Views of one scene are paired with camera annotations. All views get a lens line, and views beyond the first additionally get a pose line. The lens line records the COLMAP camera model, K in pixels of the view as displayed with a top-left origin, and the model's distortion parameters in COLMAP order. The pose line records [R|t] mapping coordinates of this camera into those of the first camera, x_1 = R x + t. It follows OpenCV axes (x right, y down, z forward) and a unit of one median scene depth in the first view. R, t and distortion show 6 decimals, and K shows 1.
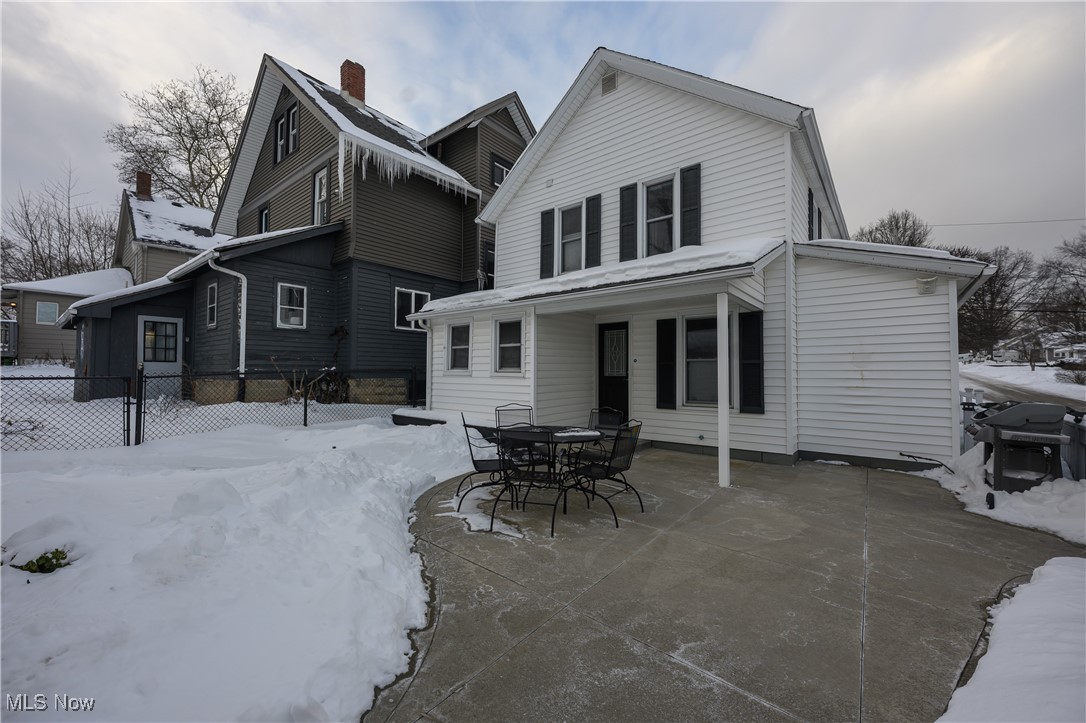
lens RADIAL K [[428.2, 0, 543.0], [0, 428.2, 361.5], [0, 0, 1]] dist [-0.001429, 0.000230]
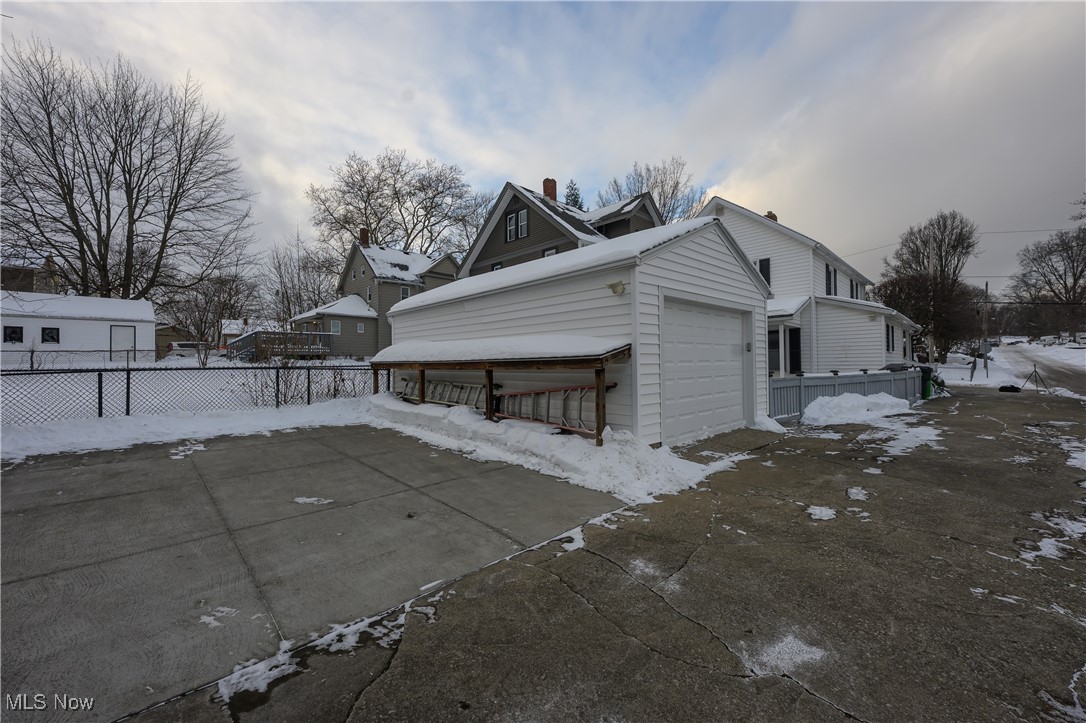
lens RADIAL K [[419.8, 0, 543.0], [0, 419.8, 361.5], [0, 0, 1]] dist [0.000598, 0.000104]
pose [[0.993202, -0.015264, -0.115400, -0.566698], [0.017781, 0.999625, 0.020809, -0.011520], [0.115039, -0.022720, 0.993101, -1.326064]]
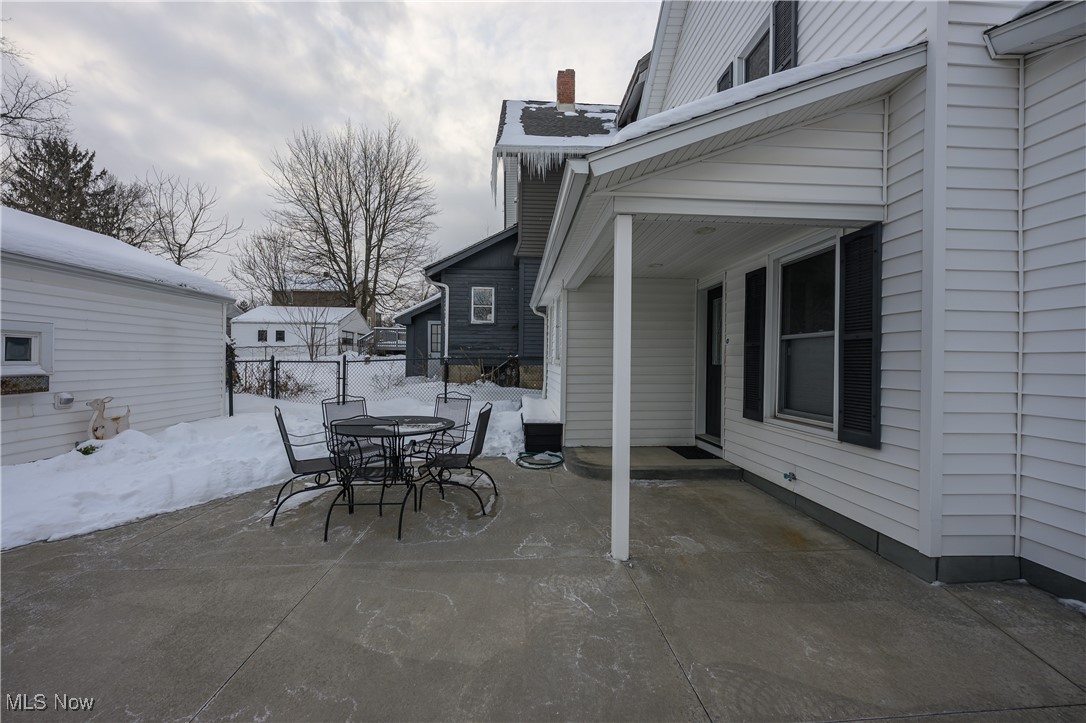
lens RADIAL K [[428.2, 0, 543.0], [0, 428.2, 361.5], [0, 0, 1]] dist [-0.001429, 0.000230]
pose [[0.673208, 0.004442, -0.739440, 0.614726], [0.014167, 0.999721, 0.018904, 0.015227], [0.739317, -0.023202, 0.672957, 0.432798]]
